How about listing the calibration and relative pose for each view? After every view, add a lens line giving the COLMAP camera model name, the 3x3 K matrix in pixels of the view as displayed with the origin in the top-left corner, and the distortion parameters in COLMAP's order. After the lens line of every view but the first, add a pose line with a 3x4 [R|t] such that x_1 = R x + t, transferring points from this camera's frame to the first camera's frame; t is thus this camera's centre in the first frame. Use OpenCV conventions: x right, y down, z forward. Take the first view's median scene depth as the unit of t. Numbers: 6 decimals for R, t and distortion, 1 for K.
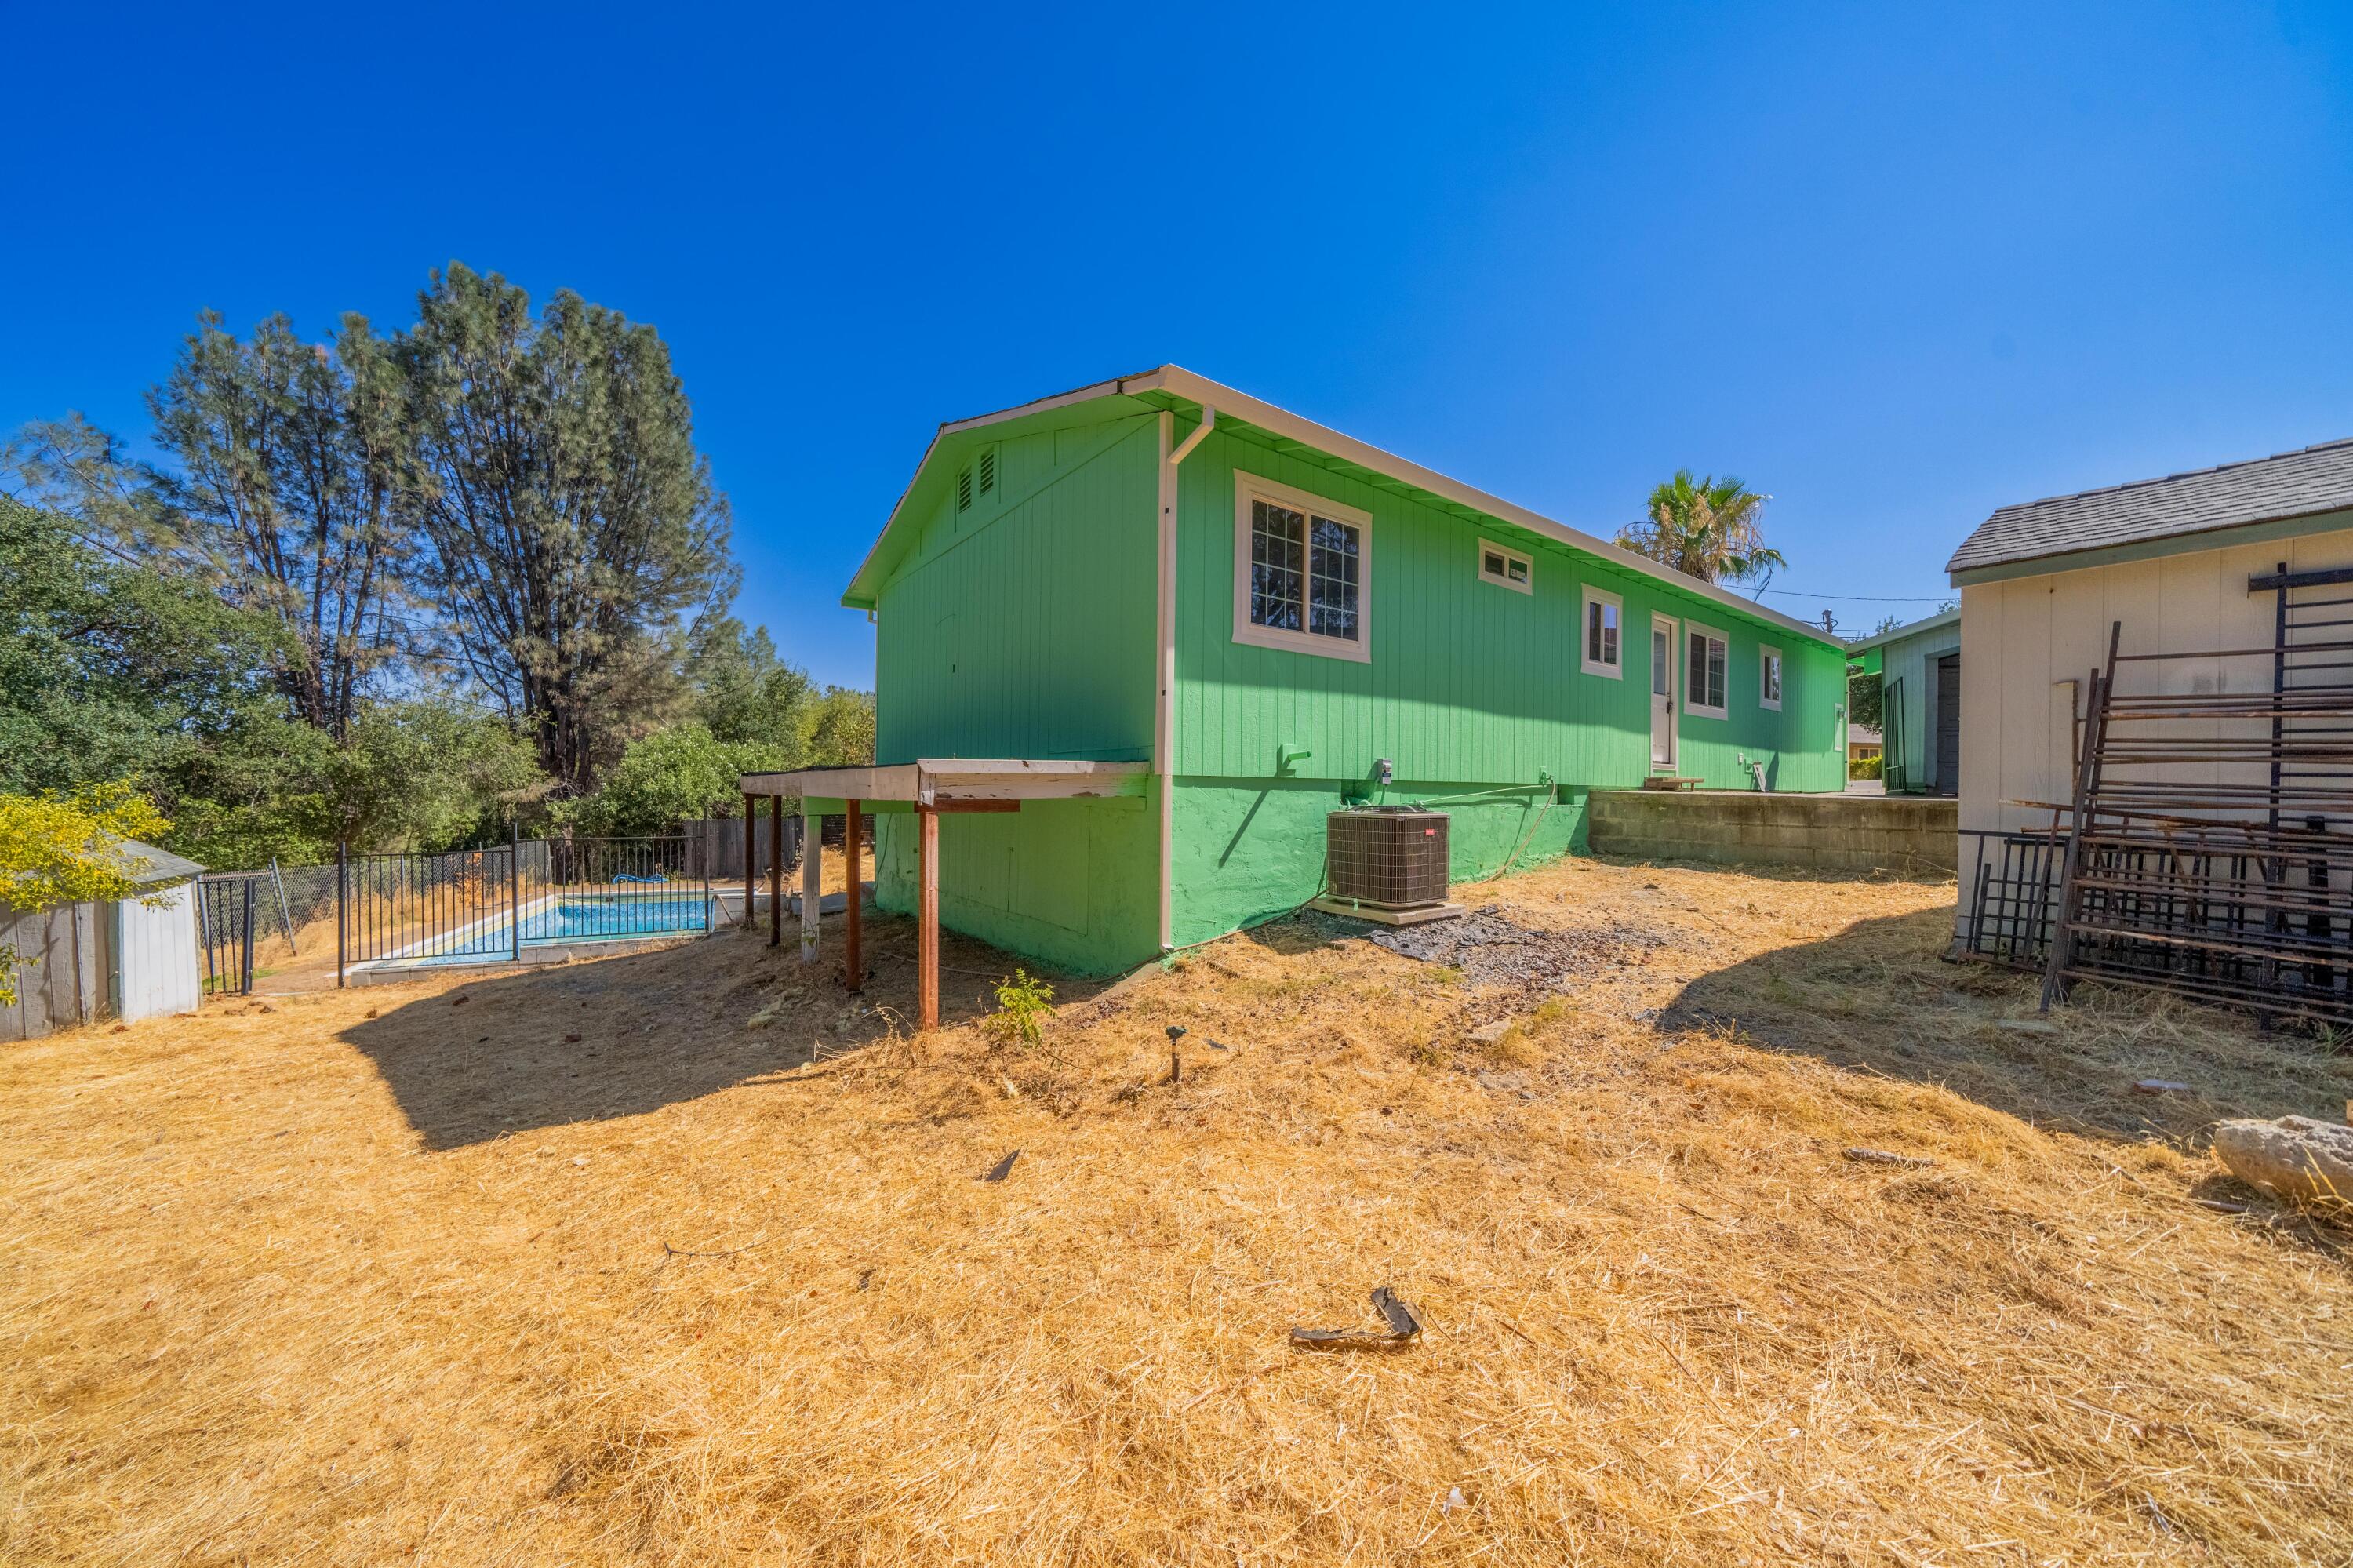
lens RADIAL K [[806.3, 0, 1166.8], [0, 806.3, 785.2], [0, 0, 1]] dist [-0.000021, 0.000088]
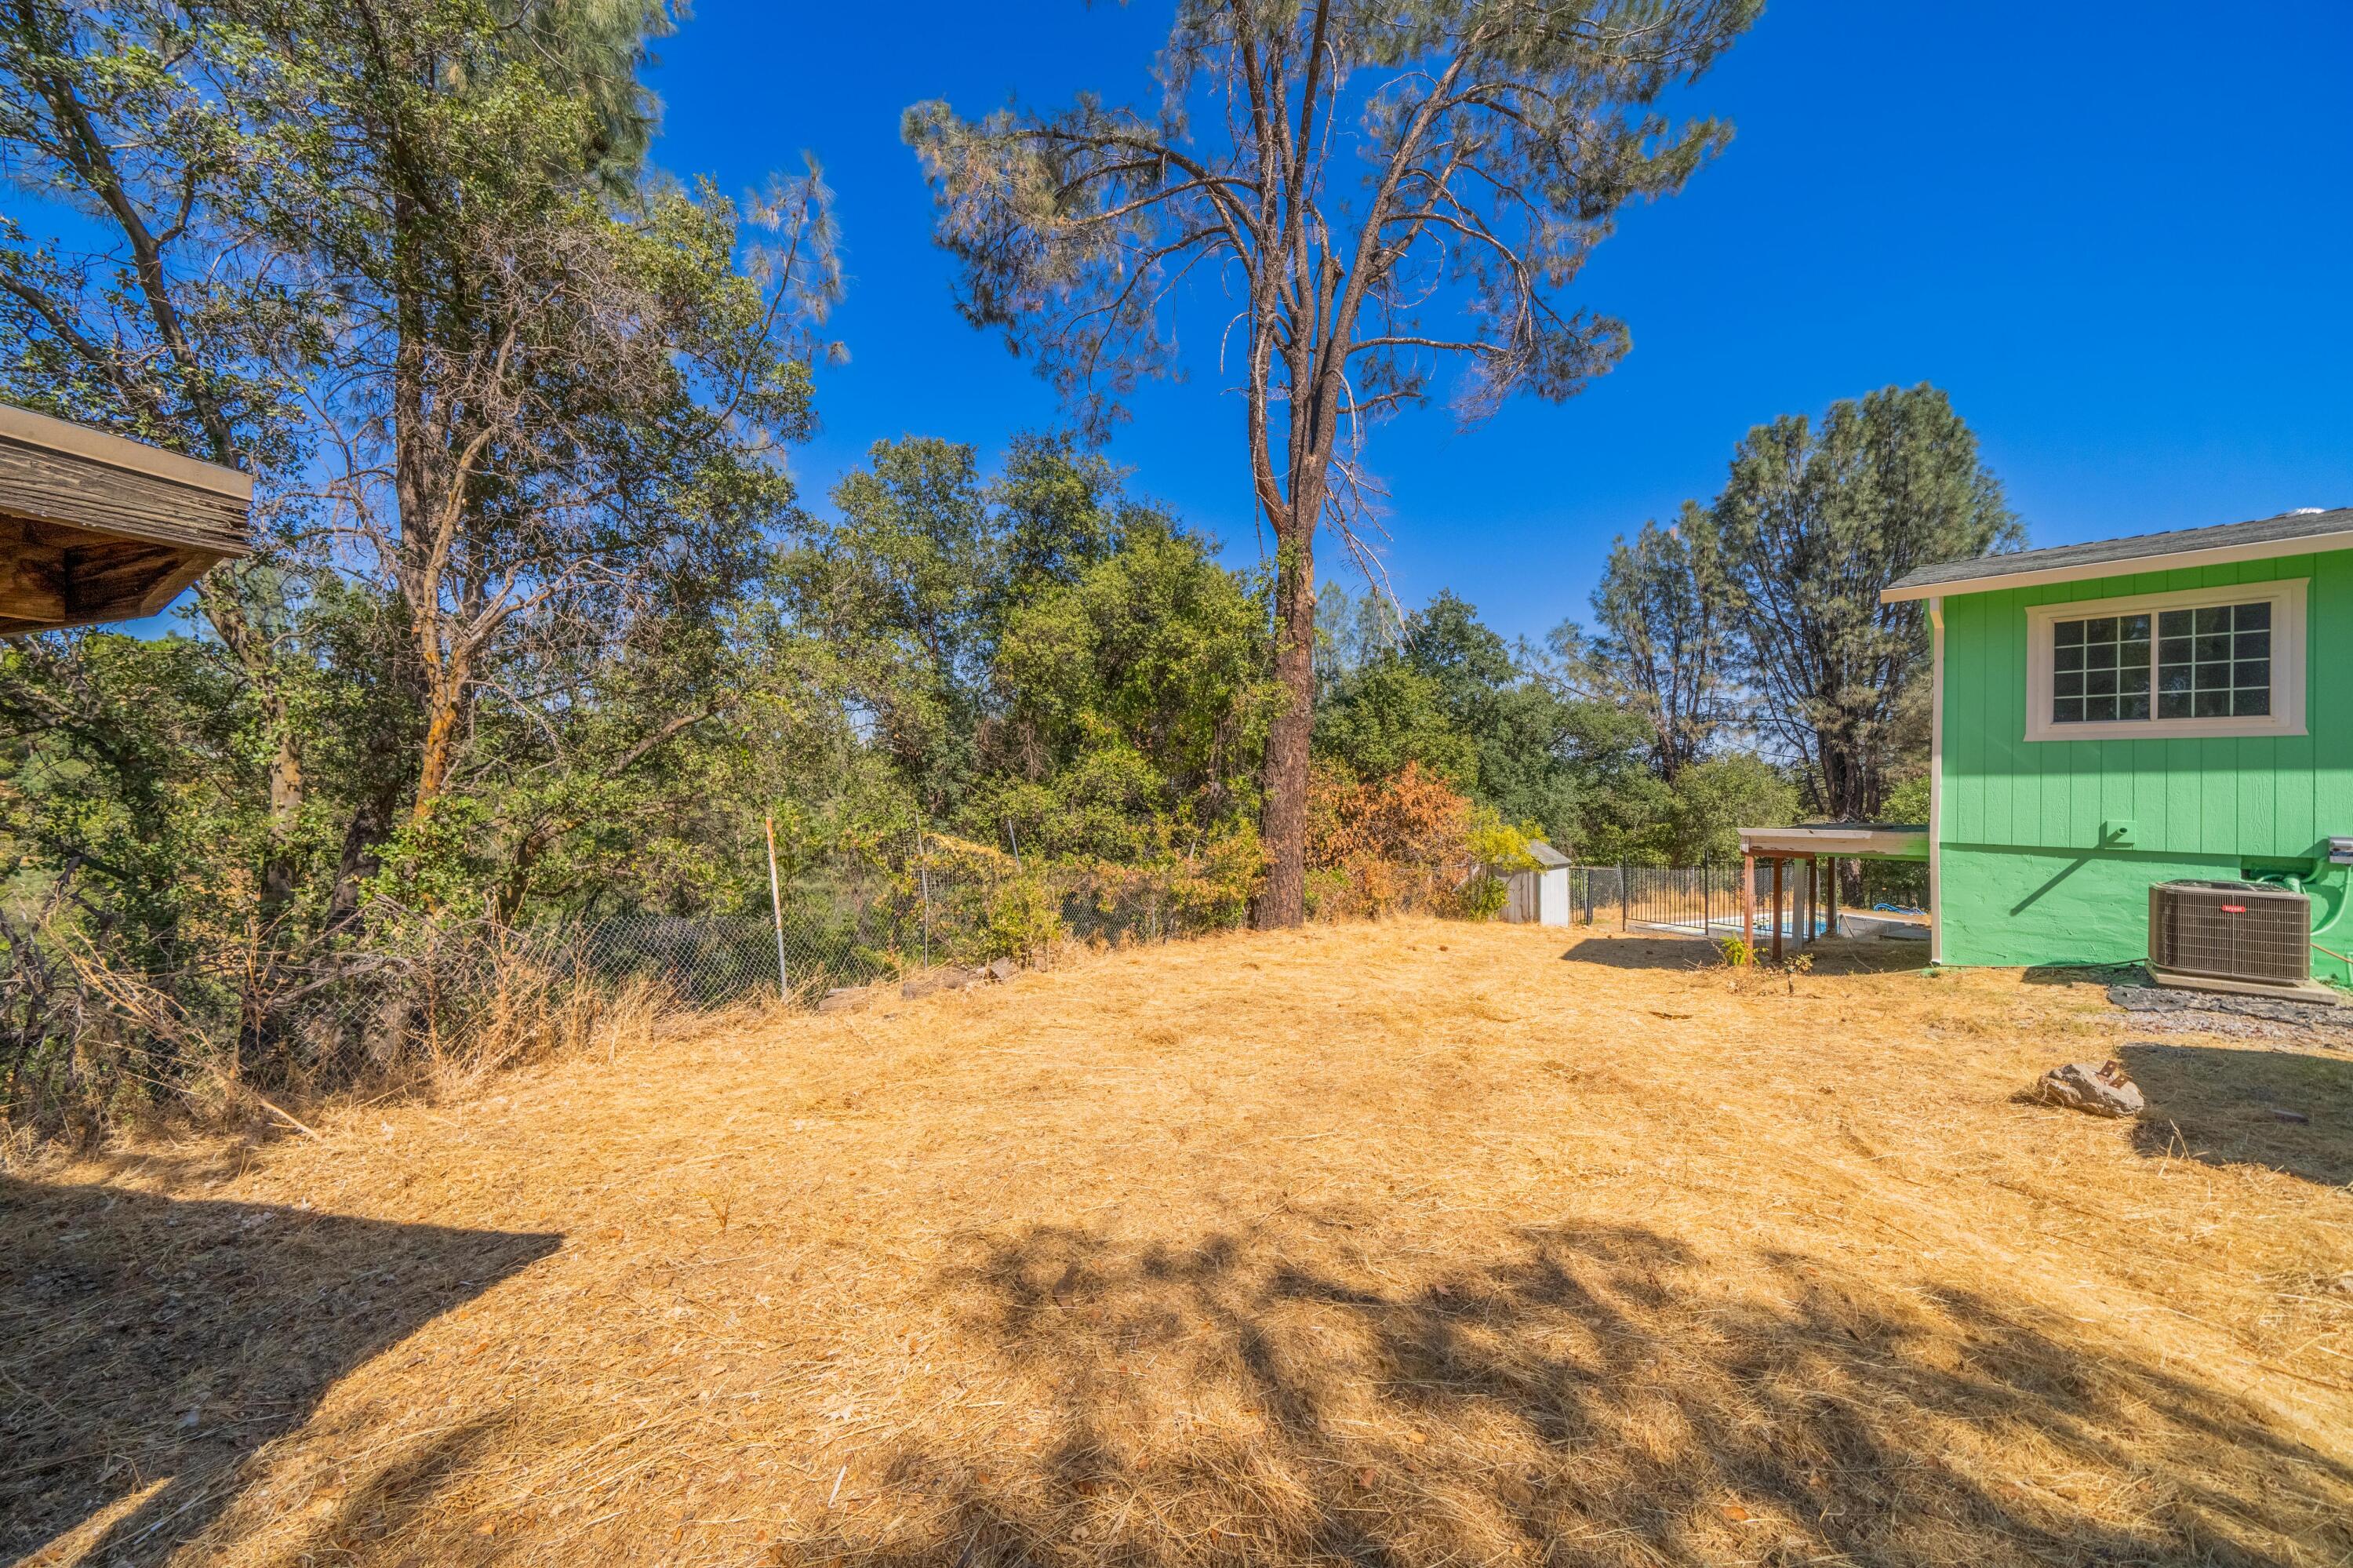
lens RADIAL K [[806.3, 0, 1166.8], [0, 806.3, 785.2], [0, 0, 1]] dist [-0.000021, 0.000088]
pose [[0.138173, -0.019056, -0.990225, 1.075188], [-0.014198, 0.999674, -0.021219, -0.055648], [0.990306, 0.016992, 0.137857, -0.491518]]
